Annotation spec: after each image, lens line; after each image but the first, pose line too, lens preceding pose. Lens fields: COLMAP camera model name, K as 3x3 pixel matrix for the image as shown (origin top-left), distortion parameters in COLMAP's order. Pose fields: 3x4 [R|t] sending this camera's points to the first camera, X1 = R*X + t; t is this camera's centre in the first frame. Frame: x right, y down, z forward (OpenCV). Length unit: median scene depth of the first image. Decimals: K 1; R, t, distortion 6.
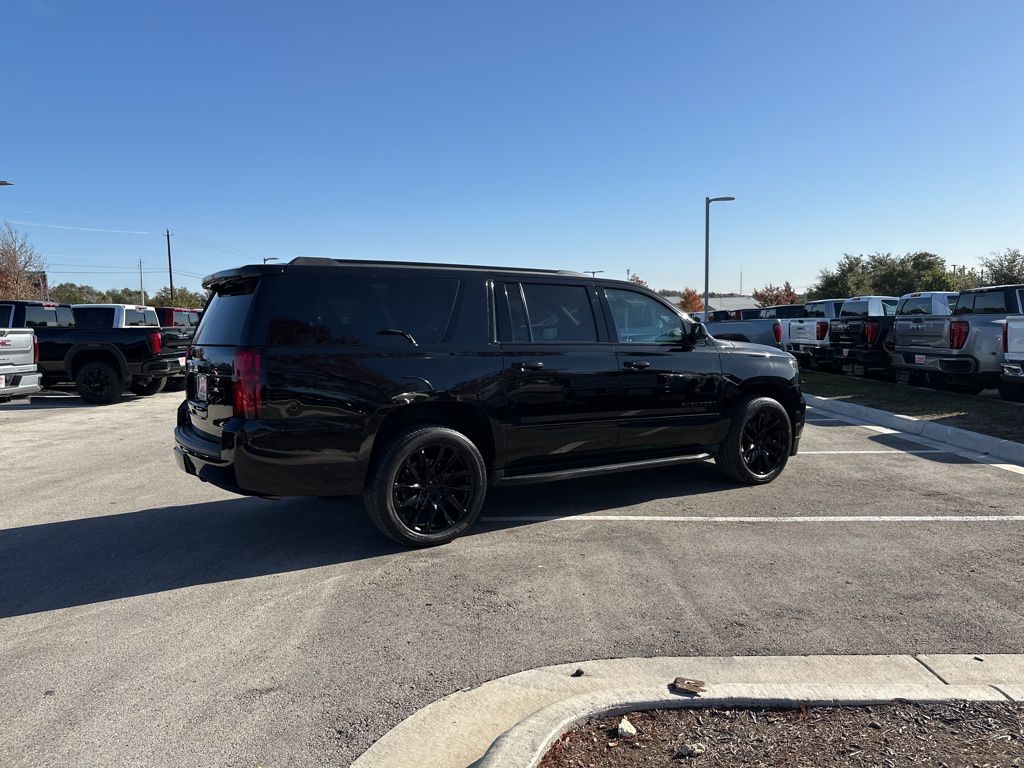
lens RADIAL K [[723.5, 0, 500.4], [0, 723.5, 377.4], [0, 0, 1]] dist [0.053930, -0.072192]
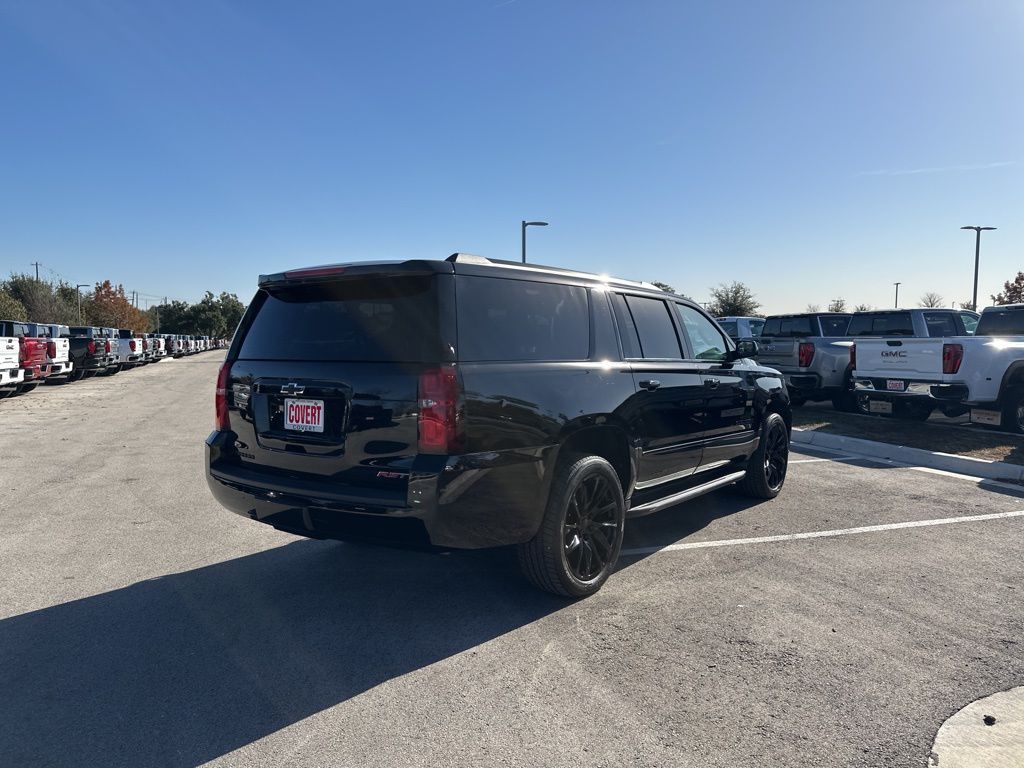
lens RADIAL K [[723.5, 0, 511.3], [0, 723.5, 379.9], [0, 0, 1]] dist [0.053930, -0.072192]
pose [[0.939533, -0.007088, 0.342385, -0.220922], [0.014195, 0.999733, -0.018255, -0.005147], [-0.342164, 0.022011, 0.939383, 0.093942]]
